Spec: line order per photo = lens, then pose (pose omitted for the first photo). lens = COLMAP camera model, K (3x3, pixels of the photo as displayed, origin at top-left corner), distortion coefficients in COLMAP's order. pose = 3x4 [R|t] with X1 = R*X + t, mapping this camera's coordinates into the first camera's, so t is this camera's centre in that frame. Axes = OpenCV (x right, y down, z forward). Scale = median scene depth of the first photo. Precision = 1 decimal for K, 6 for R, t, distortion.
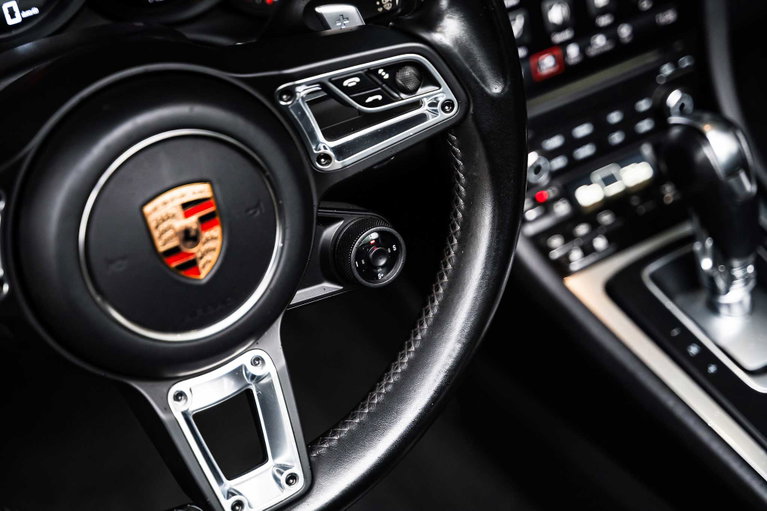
lens RADIAL K [[1241.8, 0, 388.0], [0, 1241.8, 256.9], [0, 0, 1]] dist [0.060703, 0.000000]
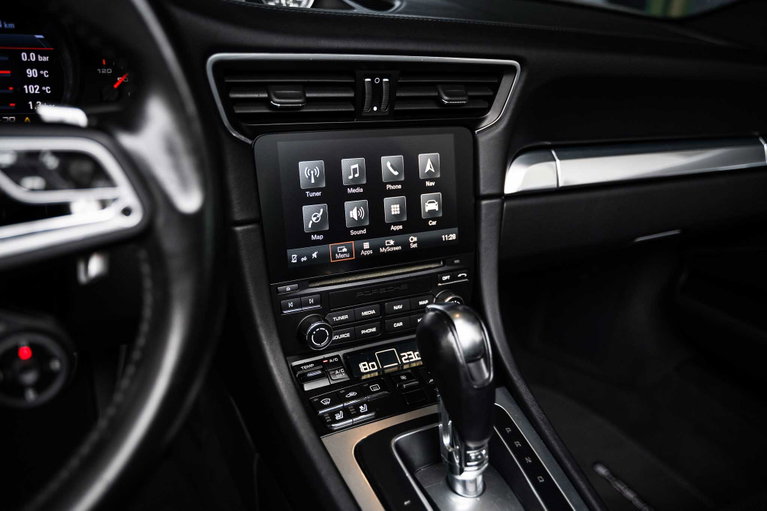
lens RADIAL K [[643.3, 0, 379.5], [0, 643.3, 238.4], [0, 0, 1]] dist [-0.000810, -0.000322]
pose [[0.988263, 0.152610, -0.006822, 0.223868], [-0.148812, 0.951652, -0.268725, -0.004442], [-0.034518, 0.266586, 0.963193, 0.523393]]
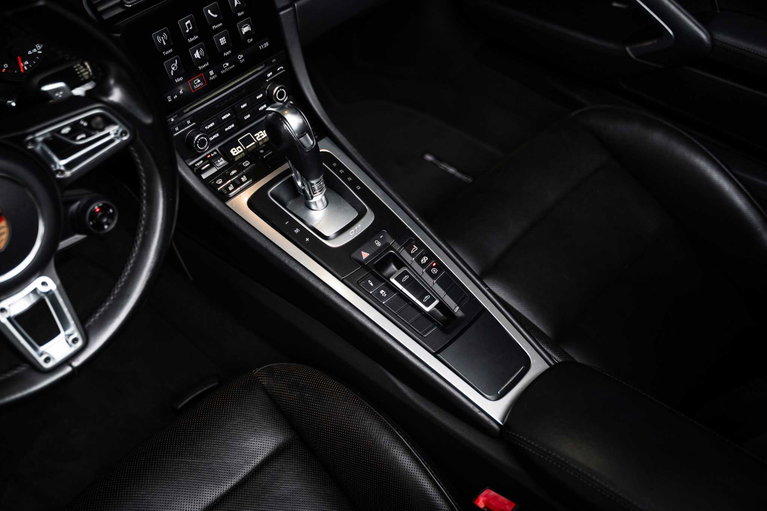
lens RADIAL K [[830.9, 0, 386.0], [0, 830.9, 258.3], [0, 0, 1]] dist [-0.016430, 0.000000]
pose [[0.963094, -0.163397, 0.213897, 0.125135], [0.133017, 0.979770, 0.149526, -0.068696], [-0.234002, -0.115556, 0.965344, -0.310403]]
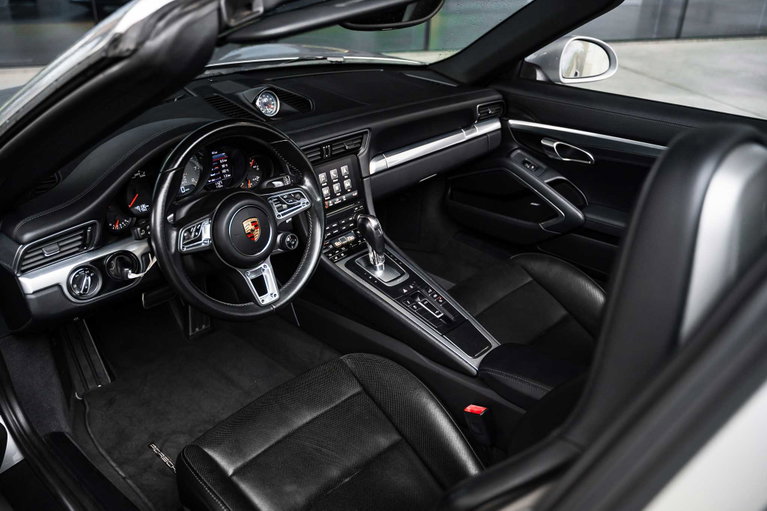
lens RADIAL K [[643.3, 0, 383.3], [0, 643.3, 257.8], [0, 0, 1]] dist [-0.000810, -0.000322]
pose [[0.962512, -0.049503, 0.266683, -0.277964], [0.095504, 0.982094, -0.162389, 0.413027], [-0.253869, 0.181771, 0.950005, -1.030959]]
